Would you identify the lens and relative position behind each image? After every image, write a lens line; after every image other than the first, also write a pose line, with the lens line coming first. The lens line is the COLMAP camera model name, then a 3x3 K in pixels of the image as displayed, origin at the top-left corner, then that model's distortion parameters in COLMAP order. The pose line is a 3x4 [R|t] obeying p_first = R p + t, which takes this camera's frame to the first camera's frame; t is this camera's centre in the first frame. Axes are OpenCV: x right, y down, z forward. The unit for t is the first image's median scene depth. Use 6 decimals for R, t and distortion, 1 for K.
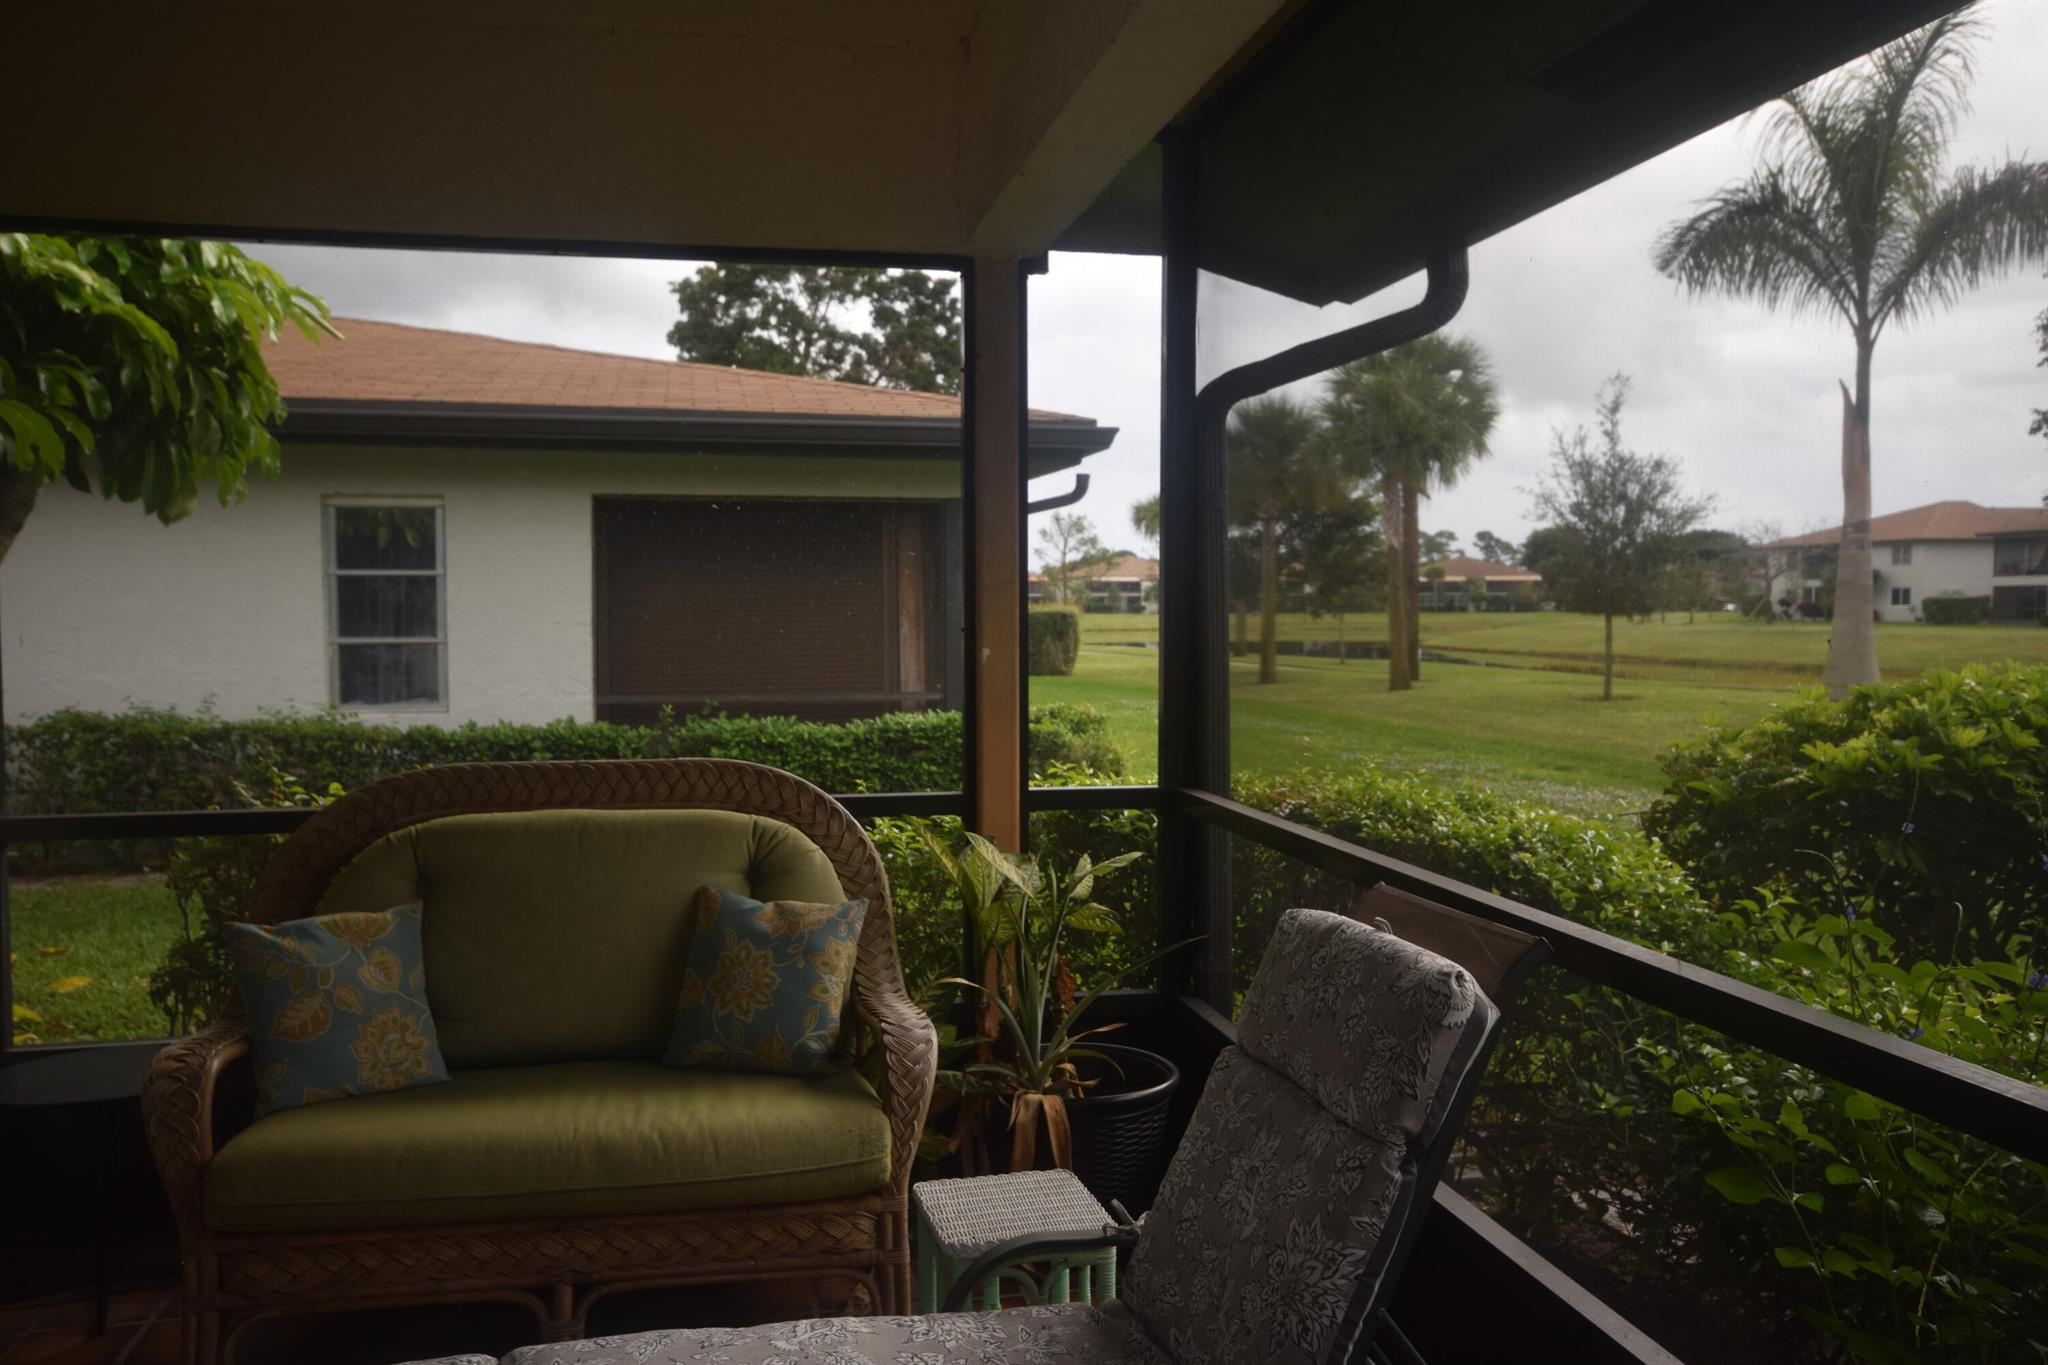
lens RADIAL K [[1692.3, 0, 1014.7], [0, 1692.3, 693.5], [0, 0, 1]] dist [0.004426, 0.045967]
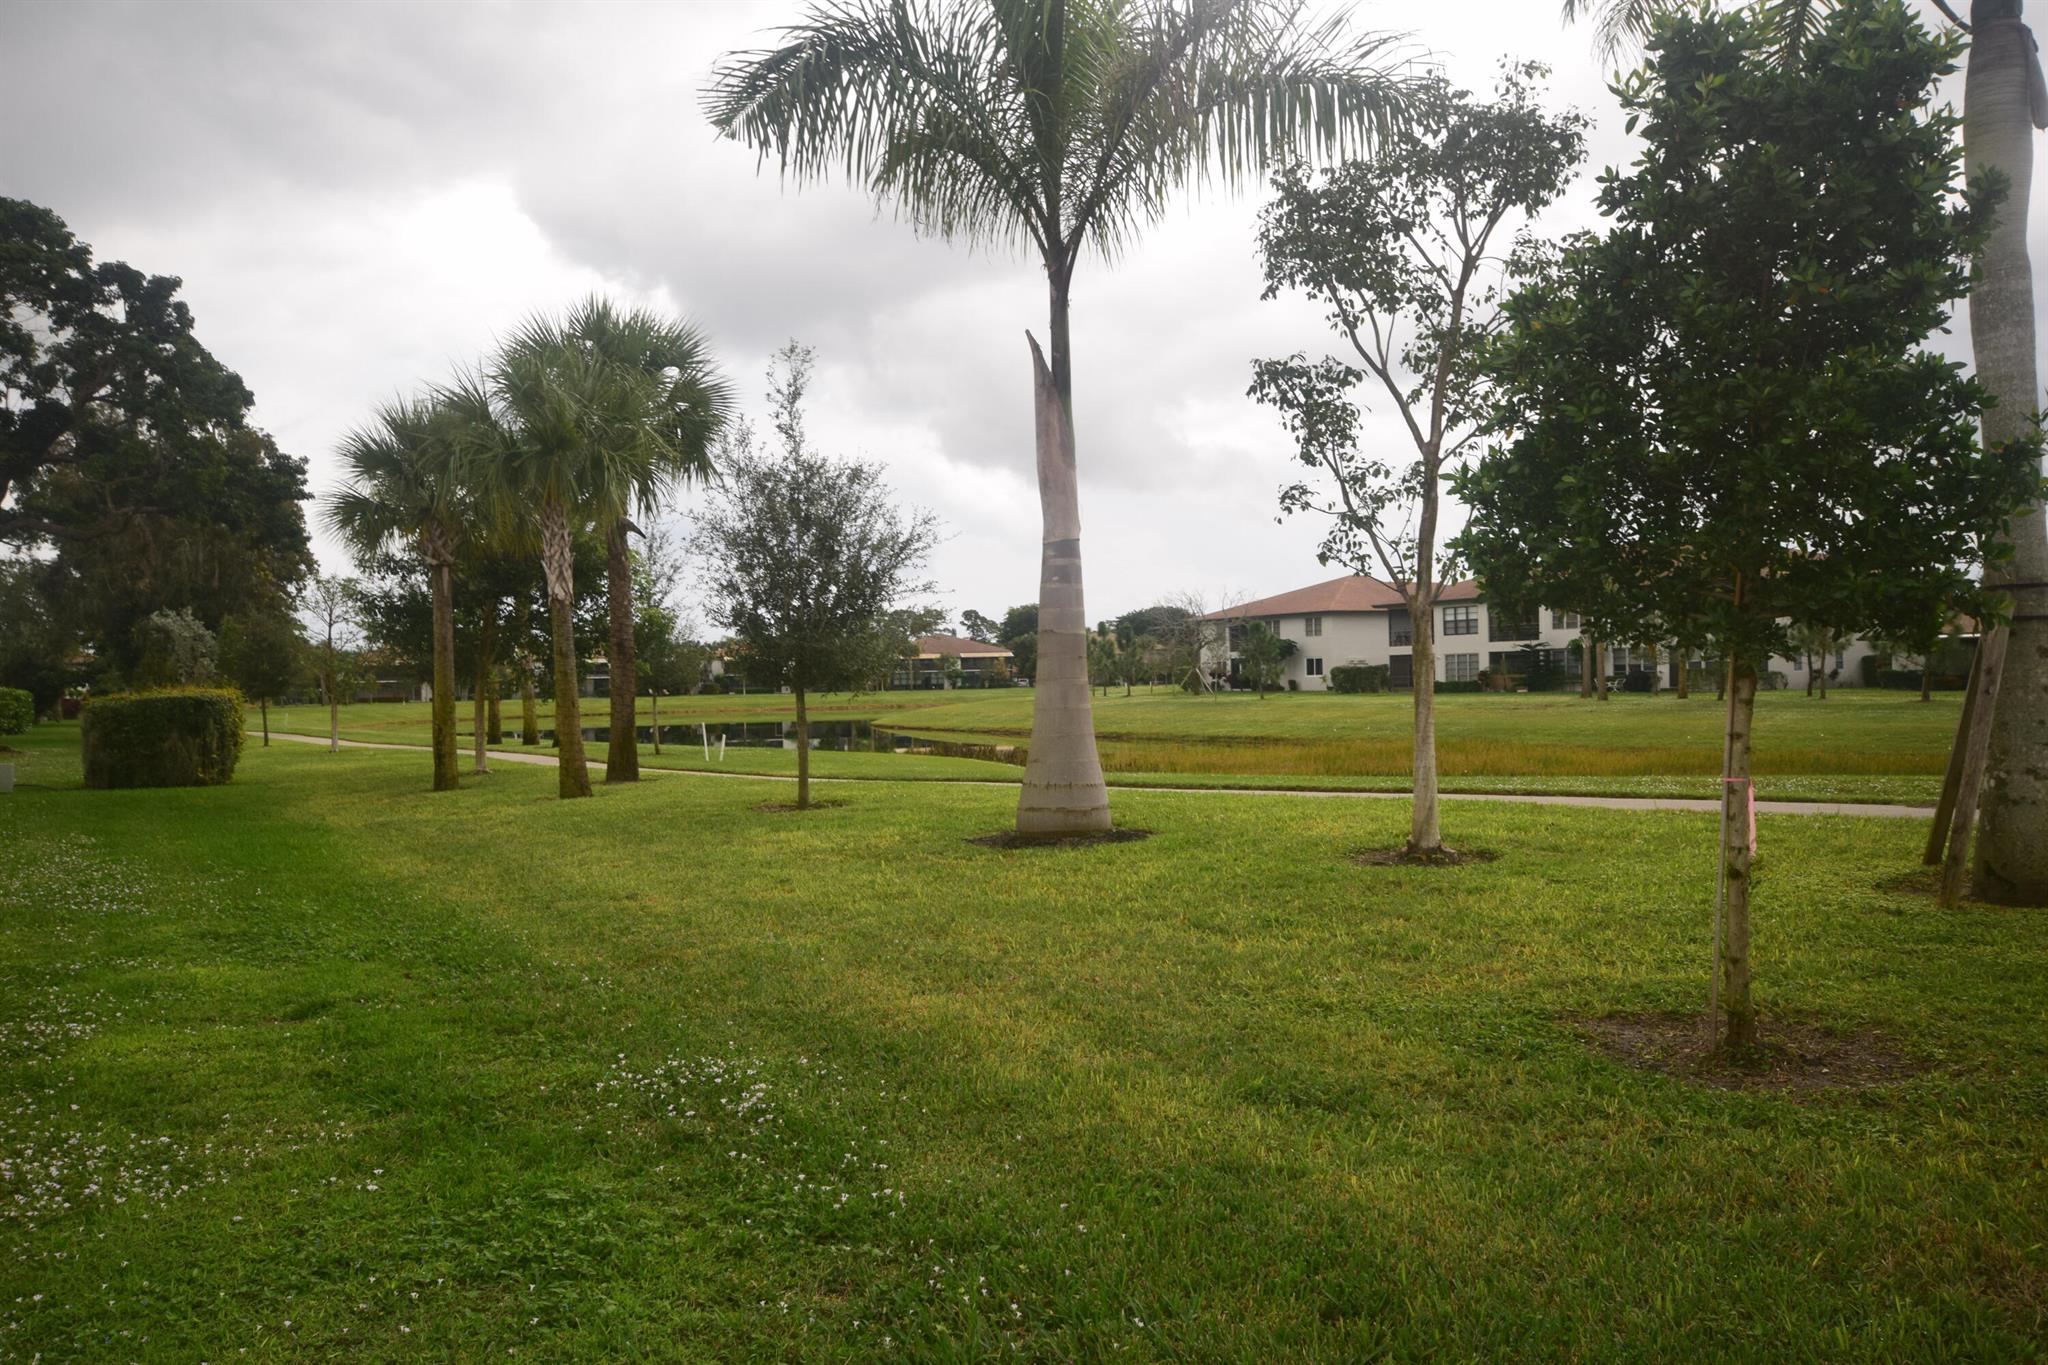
lens RADIAL K [[1692.3, 0, 1021.0], [0, 1692.3, 682.9], [0, 0, 1]] dist [0.004426, 0.045967]
pose [[0.956975, -0.017196, 0.289659, 0.638483], [0.032786, 0.998258, -0.049053, -0.028129], [-0.288311, 0.056439, 0.955872, 0.818505]]
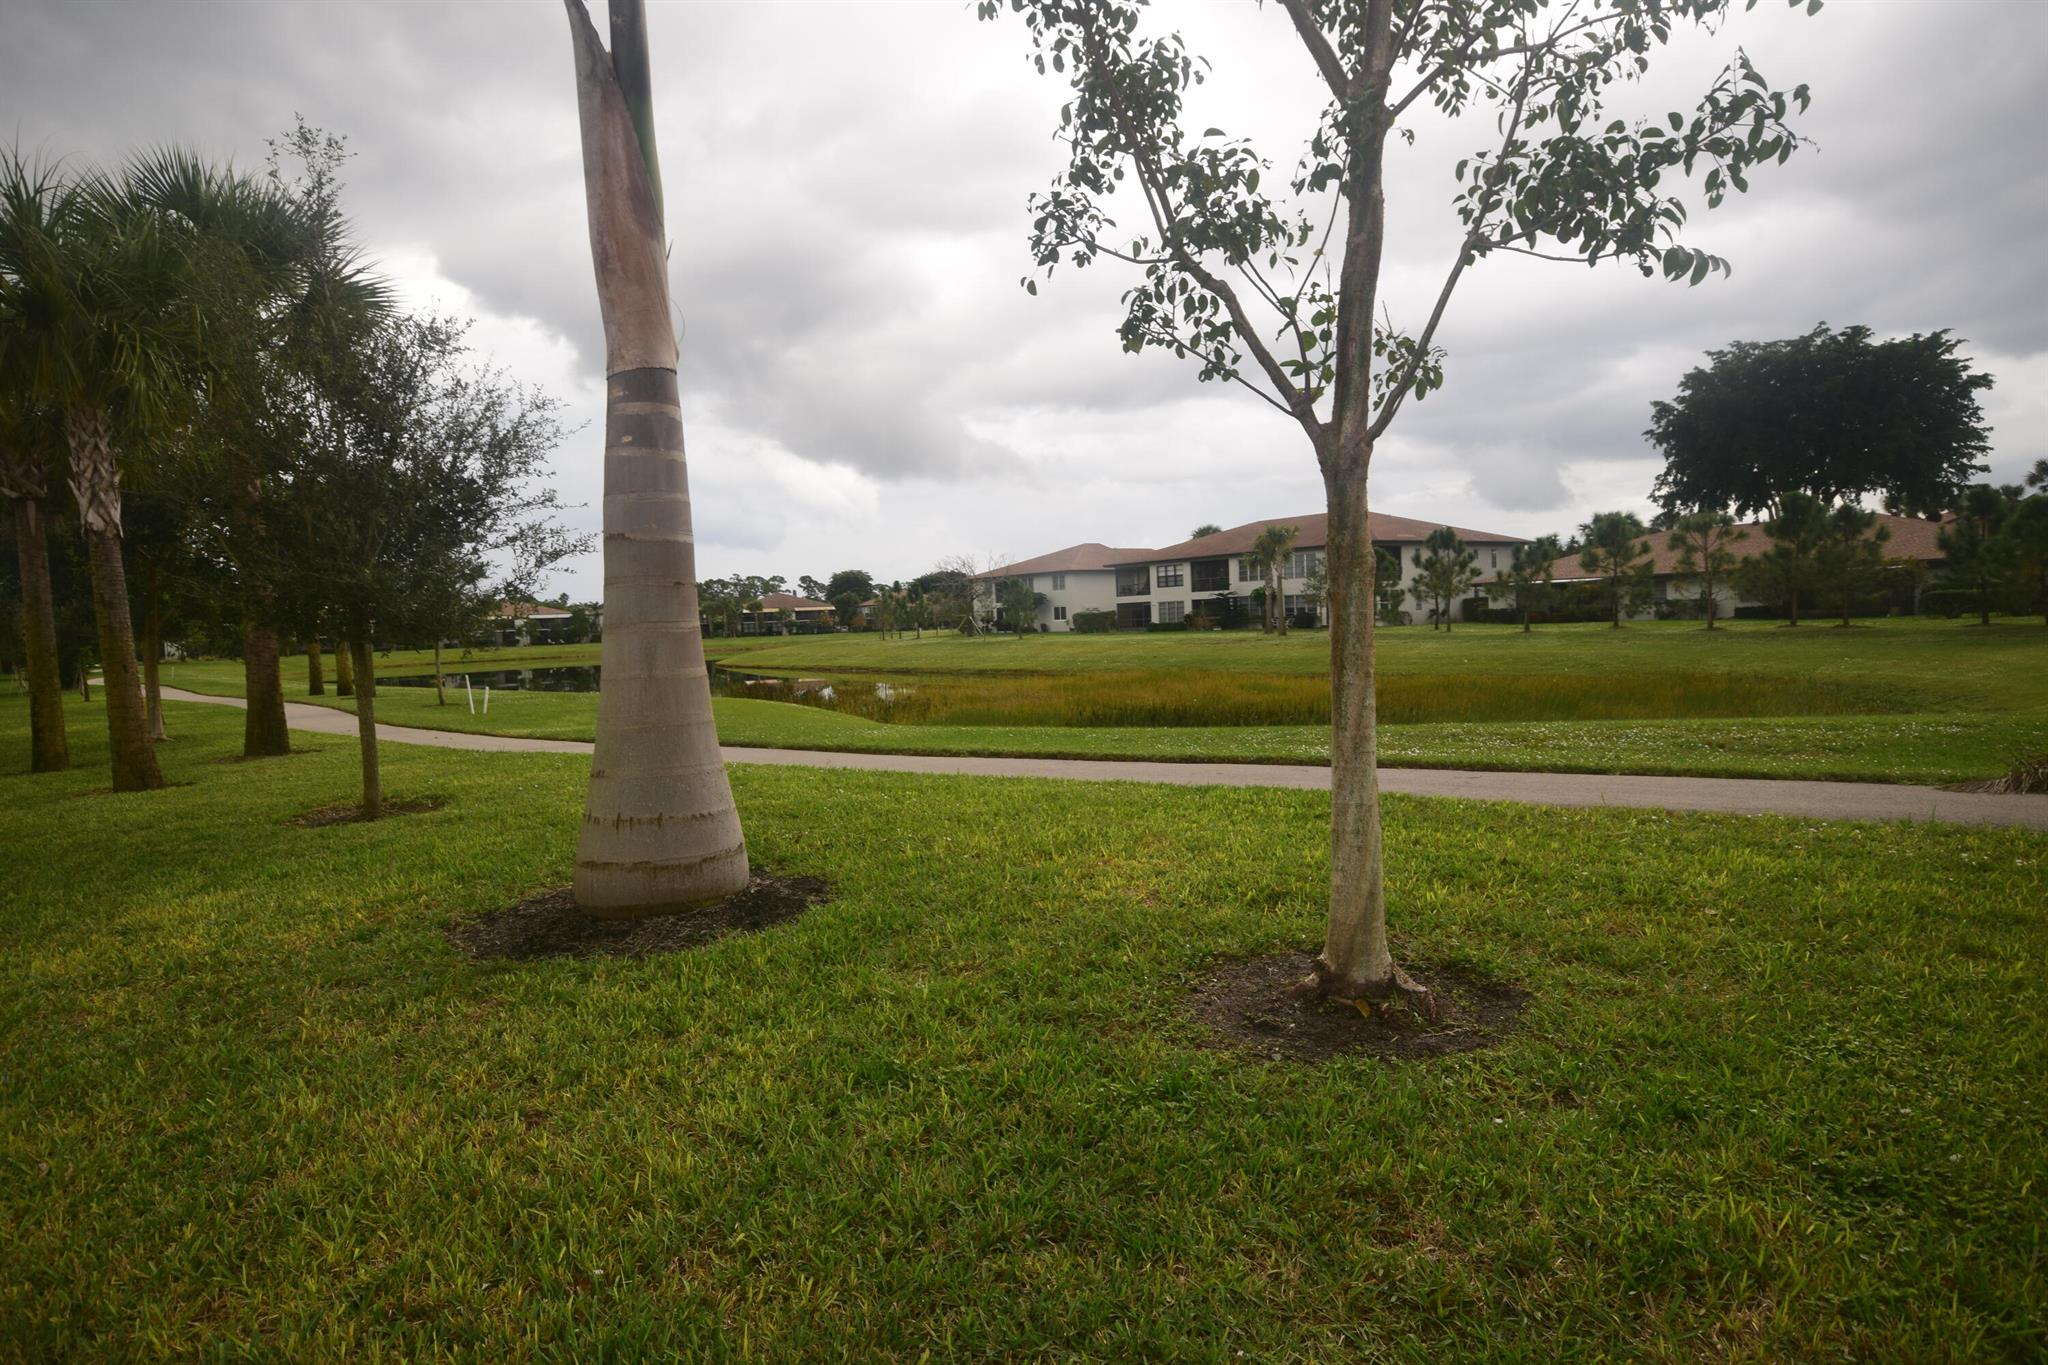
lens RADIAL K [[1222.6, 0, 1019.0], [0, 1222.6, 693.8], [0, 0, 1]] dist [0.005524, 0.001334]
pose [[0.906951, -0.055672, 0.417541, 1.020384], [0.056277, 0.998356, 0.010874, -0.065993], [-0.417460, 0.013636, 0.908593, 1.621146]]
